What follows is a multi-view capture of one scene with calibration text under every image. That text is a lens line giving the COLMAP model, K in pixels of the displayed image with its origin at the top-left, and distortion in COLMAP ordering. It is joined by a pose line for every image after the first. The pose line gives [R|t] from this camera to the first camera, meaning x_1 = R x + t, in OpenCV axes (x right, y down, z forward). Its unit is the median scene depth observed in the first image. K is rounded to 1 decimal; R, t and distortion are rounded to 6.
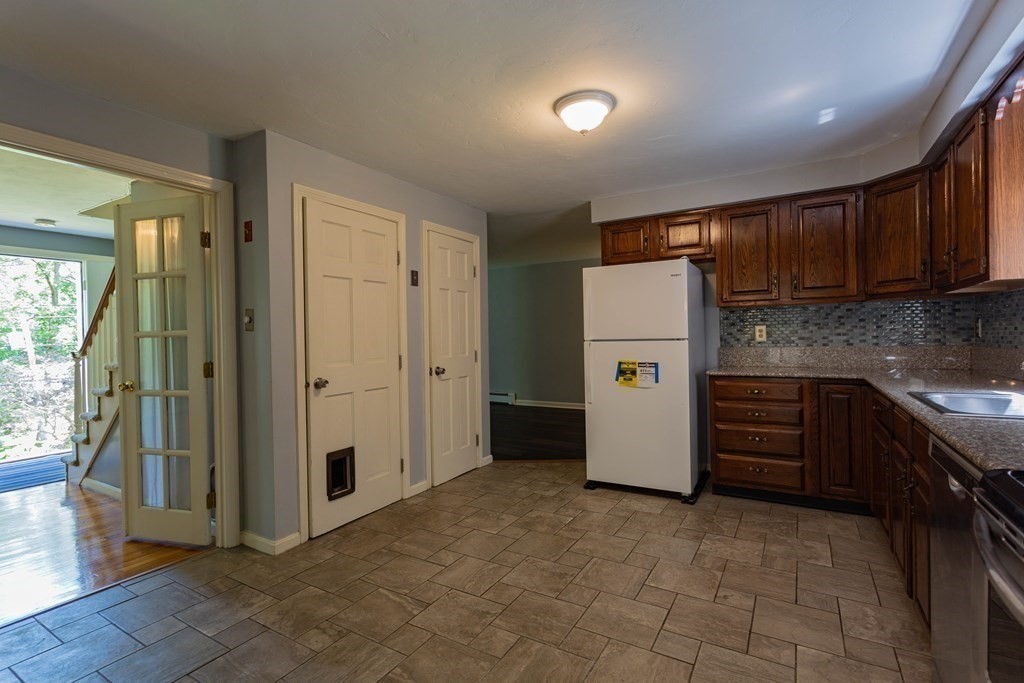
lens RADIAL K [[482.6, 0, 513.2], [0, 482.6, 338.4], [0, 0, 1]] dist [-0.001083, -0.000033]
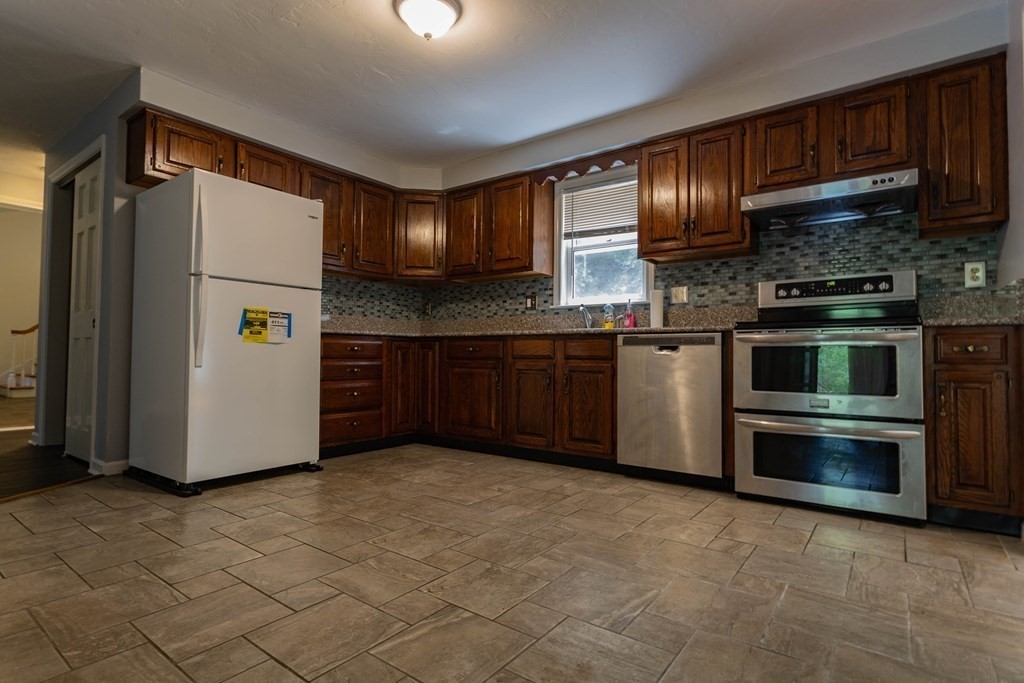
lens RADIAL K [[510.4, 0, 513.6], [0, 510.4, 340.8], [0, 0, 1]] dist [-0.016141, -0.000033]
pose [[0.105136, 0.045817, 0.993402, -0.569617], [-0.002269, 0.998947, -0.045833, 0.145707], [-0.994455, 0.002565, 0.105129, 0.550417]]
